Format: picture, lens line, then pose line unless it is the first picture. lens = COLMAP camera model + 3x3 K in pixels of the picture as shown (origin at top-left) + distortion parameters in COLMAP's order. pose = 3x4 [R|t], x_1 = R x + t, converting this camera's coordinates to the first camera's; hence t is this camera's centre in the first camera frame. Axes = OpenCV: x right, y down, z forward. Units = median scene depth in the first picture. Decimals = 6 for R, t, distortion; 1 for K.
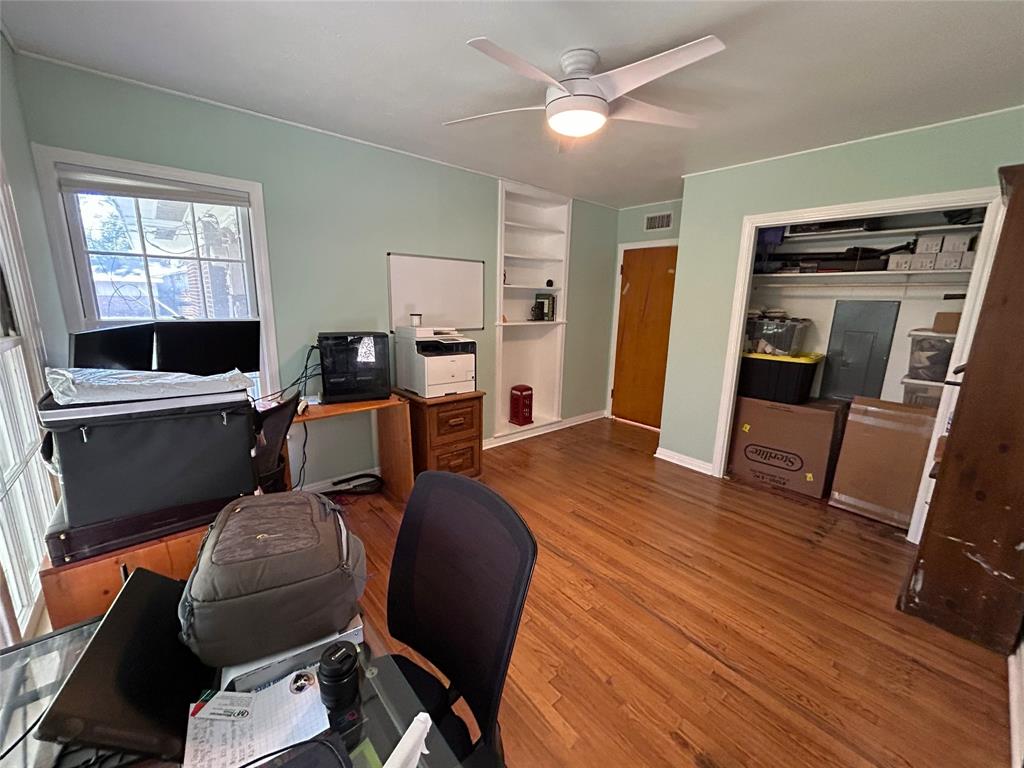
lens RADIAL K [[416.8, 0, 508.4], [0, 416.8, 384.8], [0, 0, 1]] dist [-0.001366, 0.002453]
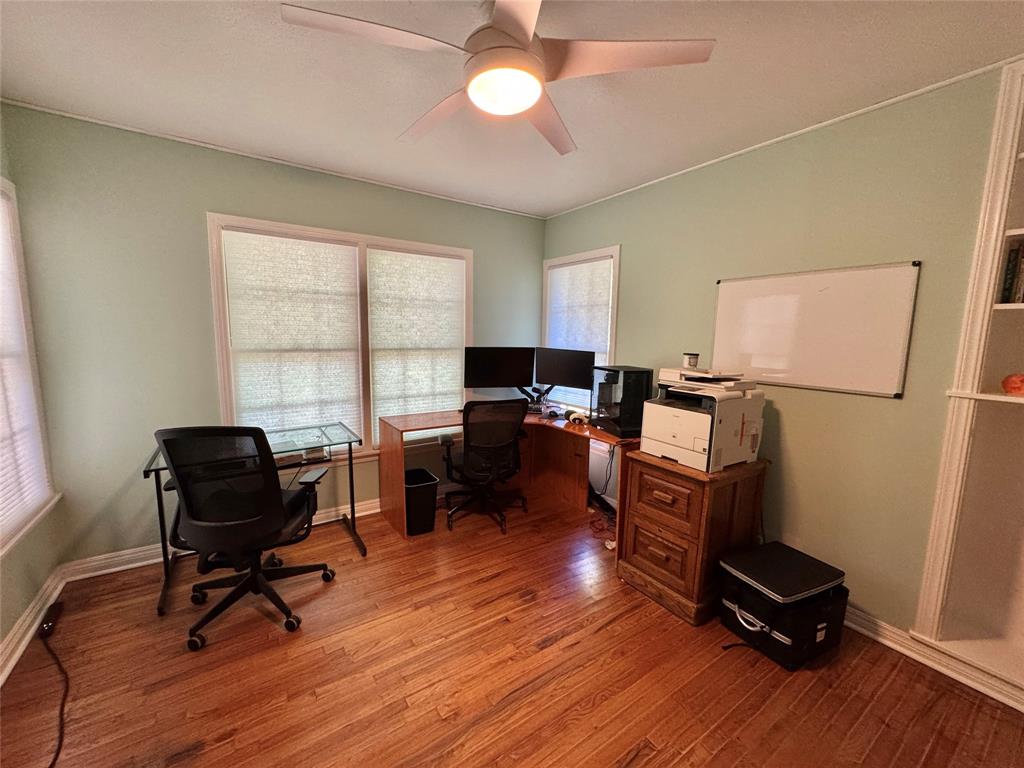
lens RADIAL K [[408.9, 0, 508.5], [0, 408.9, 384.4], [0, 0, 1]] dist [-0.002644, 0.000403]
pose [[-0.118734, 0.100484, -0.987828, 0.602809], [-0.229192, 0.965226, 0.125733, -0.132721], [0.966112, 0.241332, -0.091575, 0.760121]]
